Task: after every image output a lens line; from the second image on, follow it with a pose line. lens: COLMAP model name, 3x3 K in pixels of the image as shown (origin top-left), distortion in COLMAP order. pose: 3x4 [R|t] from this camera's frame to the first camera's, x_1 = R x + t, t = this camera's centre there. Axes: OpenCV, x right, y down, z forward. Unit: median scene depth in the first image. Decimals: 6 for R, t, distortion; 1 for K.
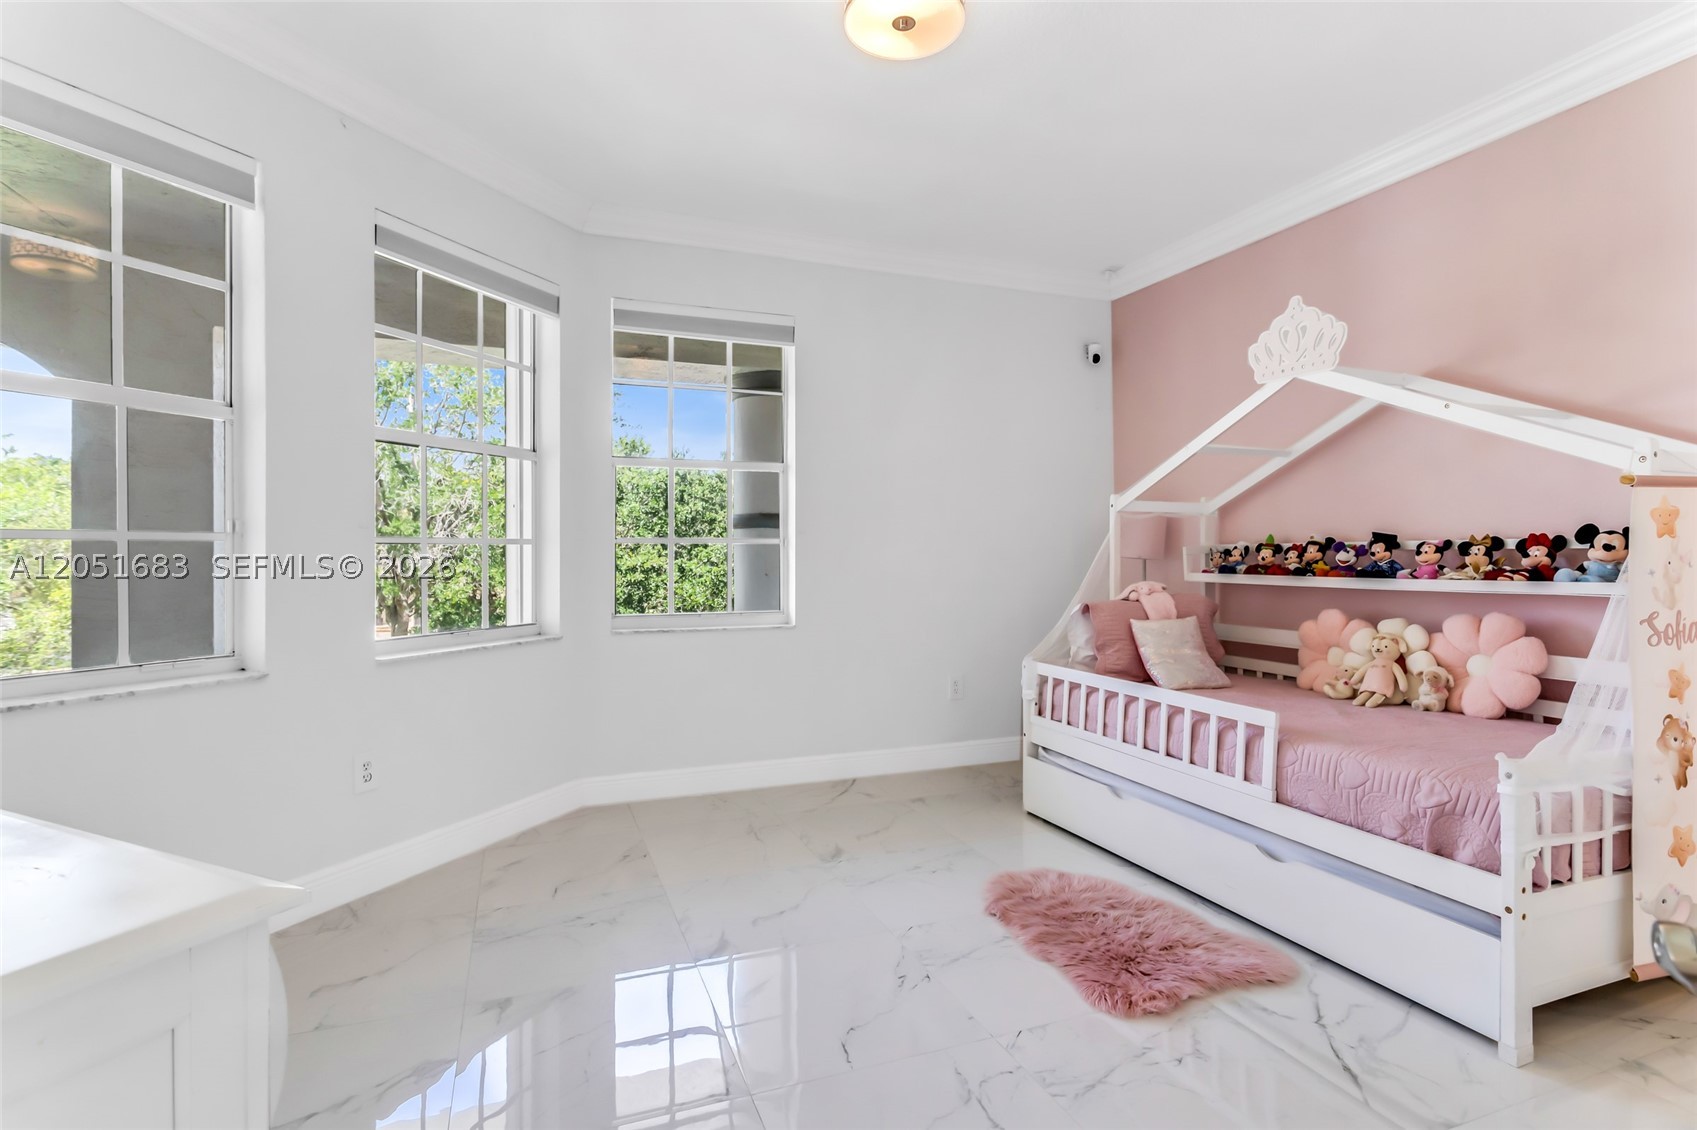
lens RADIAL K [[827.9, 0, 840.5], [0, 827.9, 556.8], [0, 0, 1]] dist [-0.000713, -0.000670]
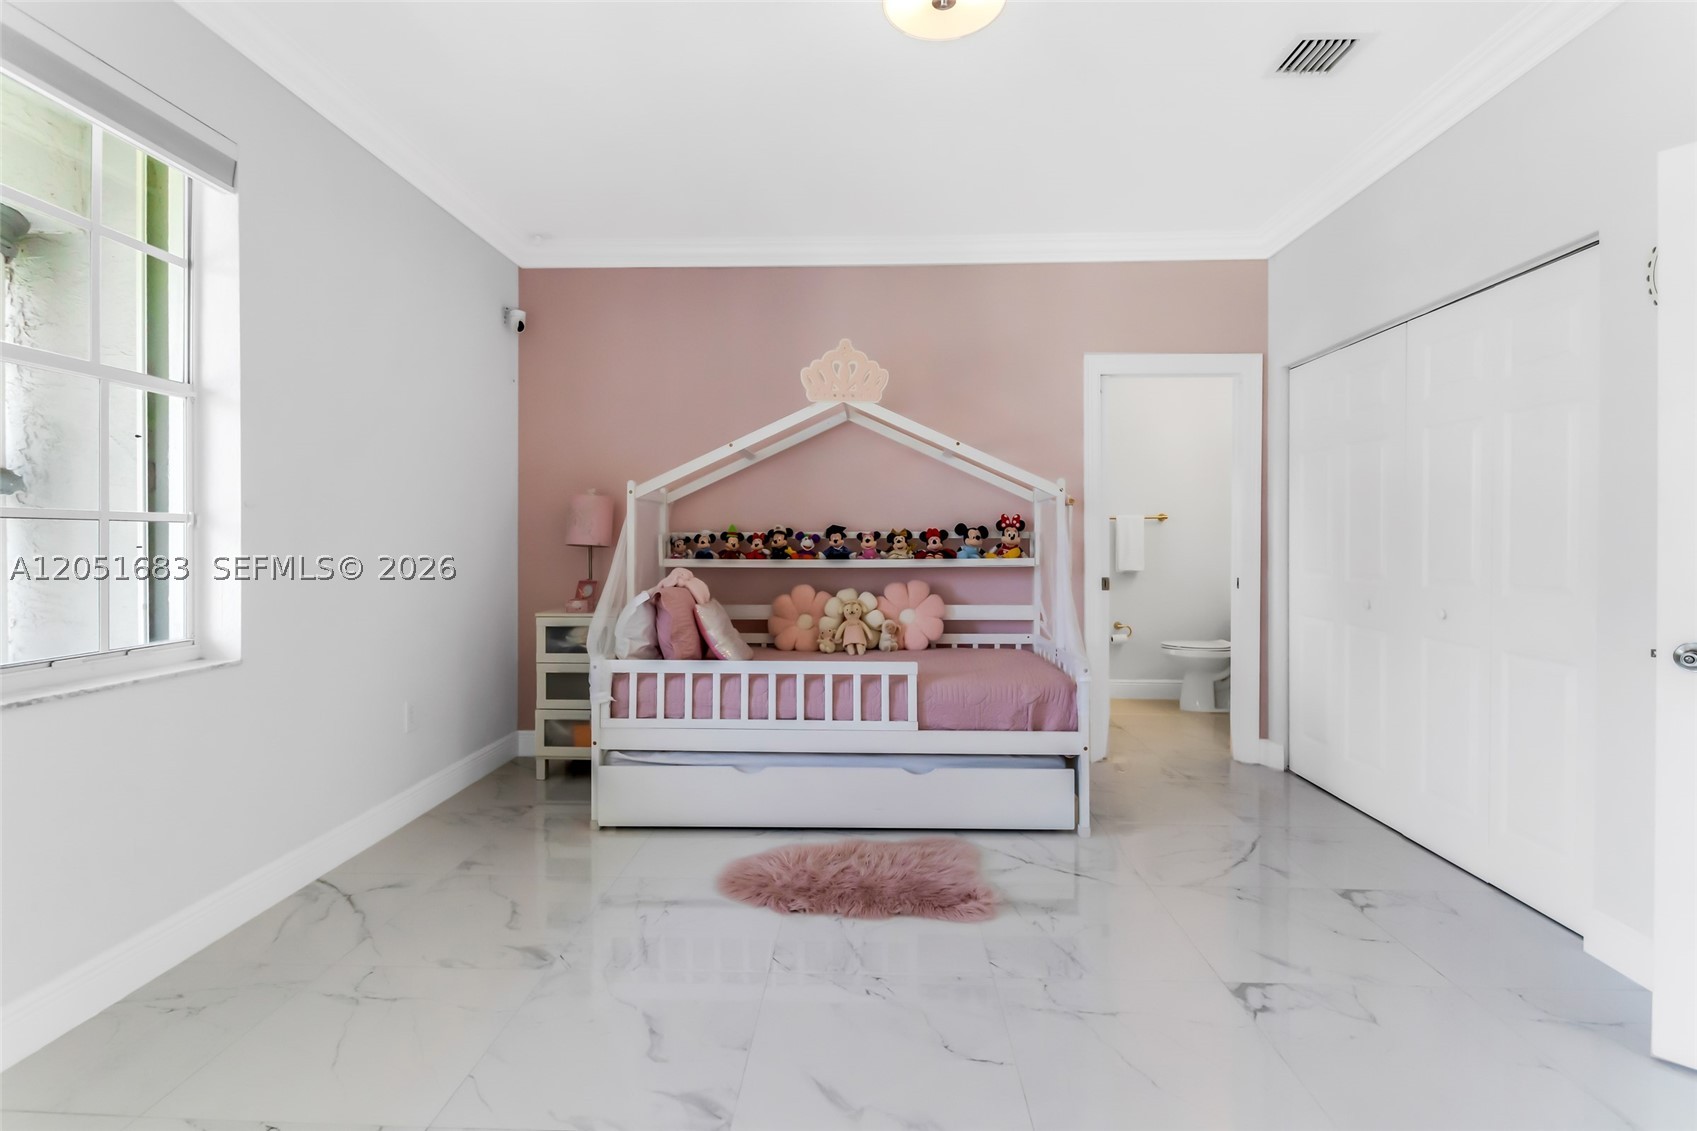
lens RADIAL K [[816.6, 0, 849.9], [0, 816.6, 547.5], [0, 0, 1]] dist [0.000235, -0.001179]
pose [[0.384870, -0.006298, 0.922950, -0.592134], [0.001626, 0.999980, 0.006146, -0.001818], [-0.922970, -0.000865, 0.384872, 0.498519]]
